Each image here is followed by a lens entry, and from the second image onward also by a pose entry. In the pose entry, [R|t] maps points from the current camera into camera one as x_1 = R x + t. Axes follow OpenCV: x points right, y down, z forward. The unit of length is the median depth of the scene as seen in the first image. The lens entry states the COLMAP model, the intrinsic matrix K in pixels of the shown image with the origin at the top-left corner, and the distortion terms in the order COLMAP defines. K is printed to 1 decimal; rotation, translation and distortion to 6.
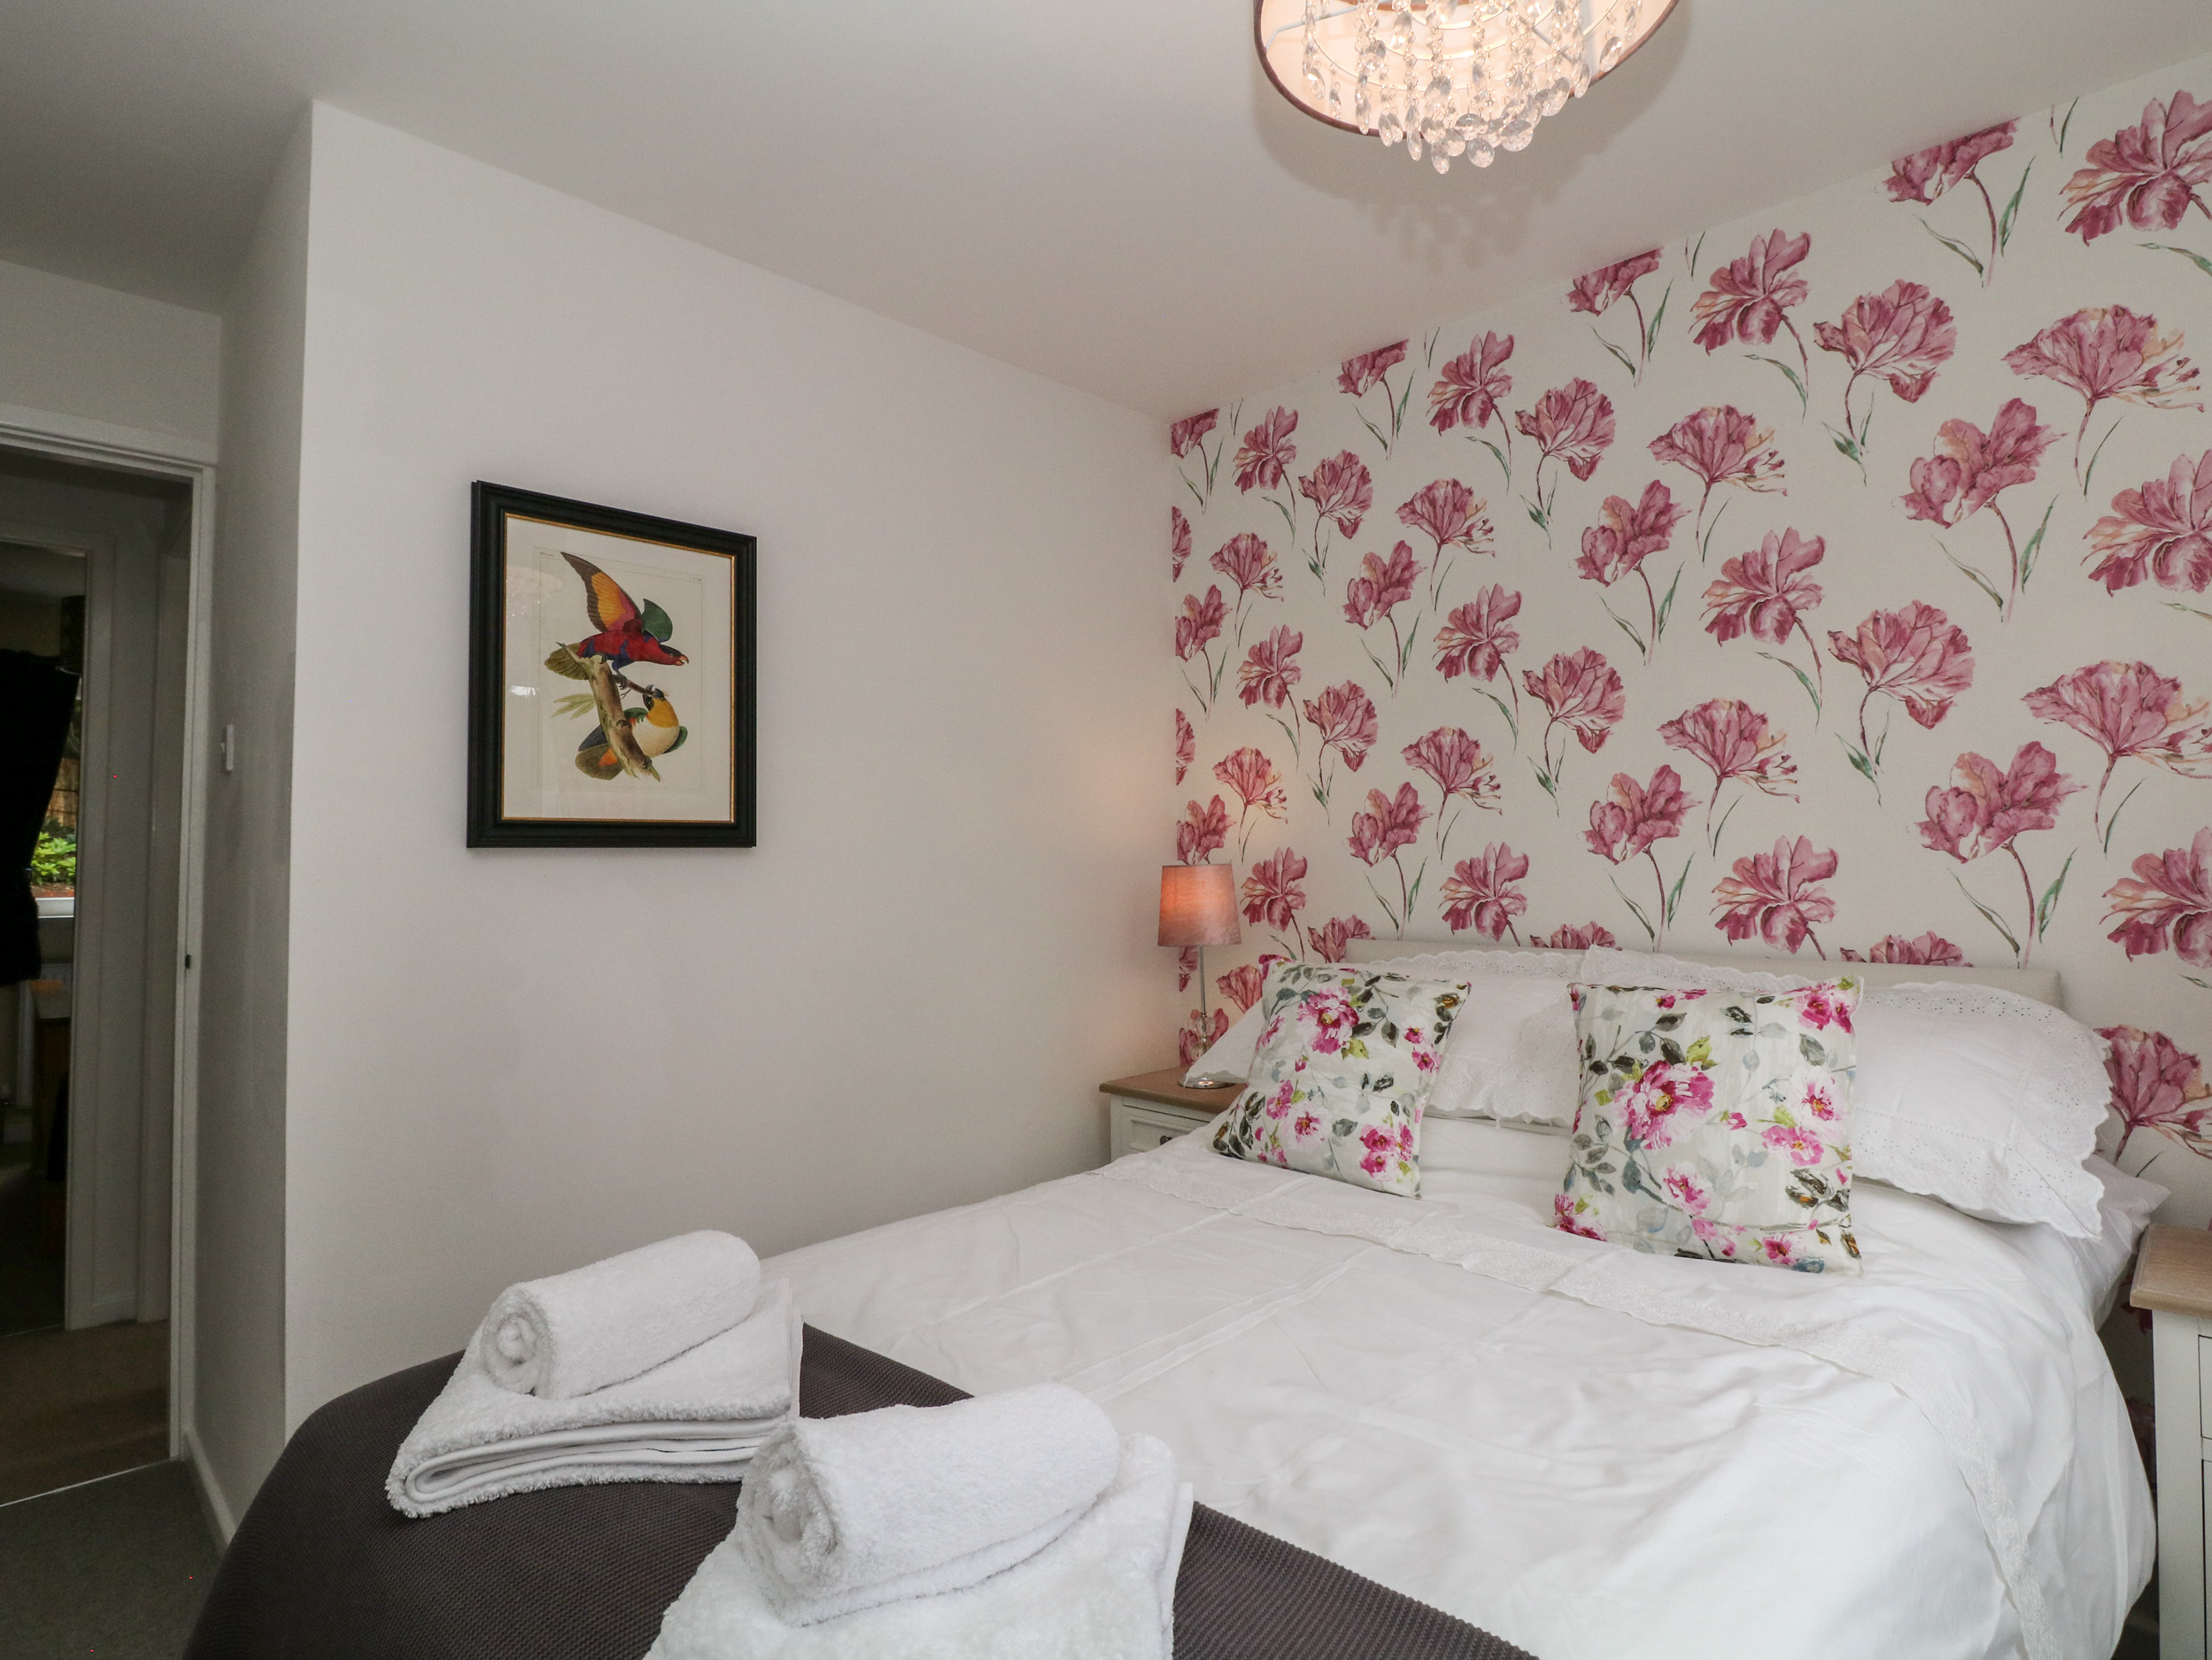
lens RADIAL K [[992.8, 0, 1106.8], [0, 992.8, 851.6], [0, 0, 1]] dist [-0.023377, 0.000018]
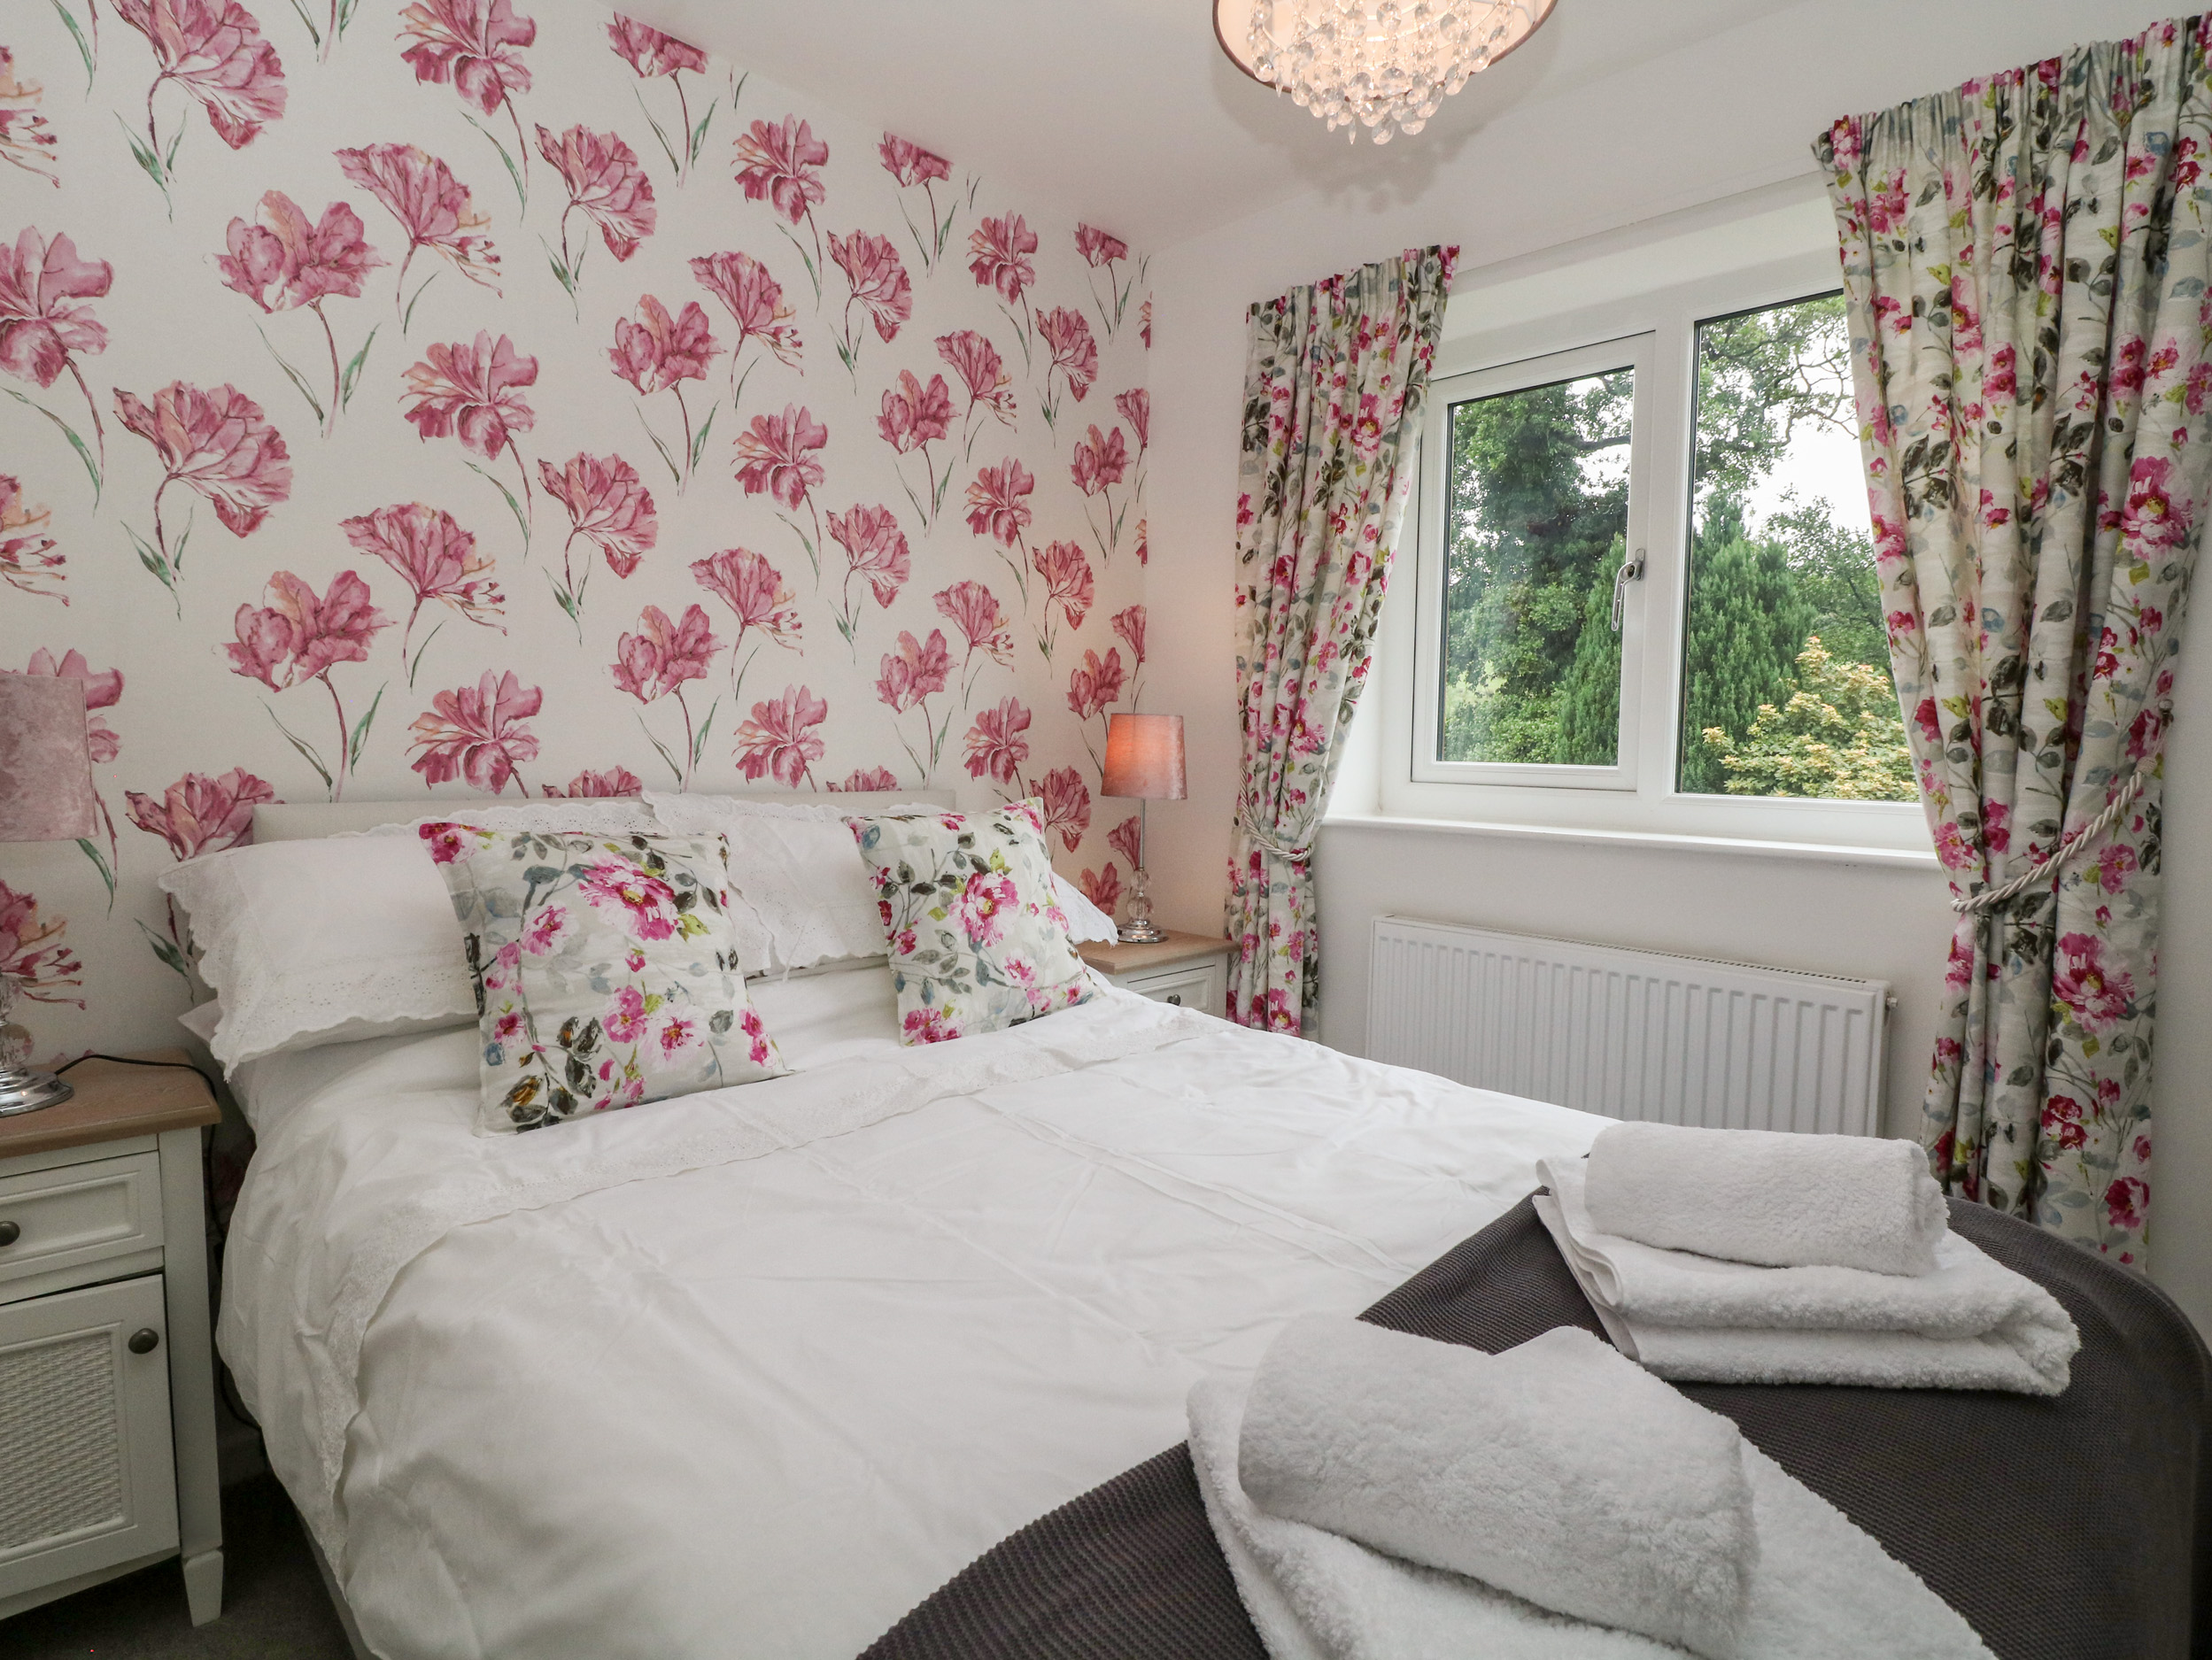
lens RADIAL K [[1195.5, 0, 1106.8], [0, 1195.5, 819.1], [0, 0, 1]] dist [-0.028764, -0.003516]
pose [[0.012711, -0.077210, 0.996934, -0.538432], [-0.051248, 0.995654, 0.077764, 0.010487], [-0.998605, -0.052080, 0.008699, 0.488625]]
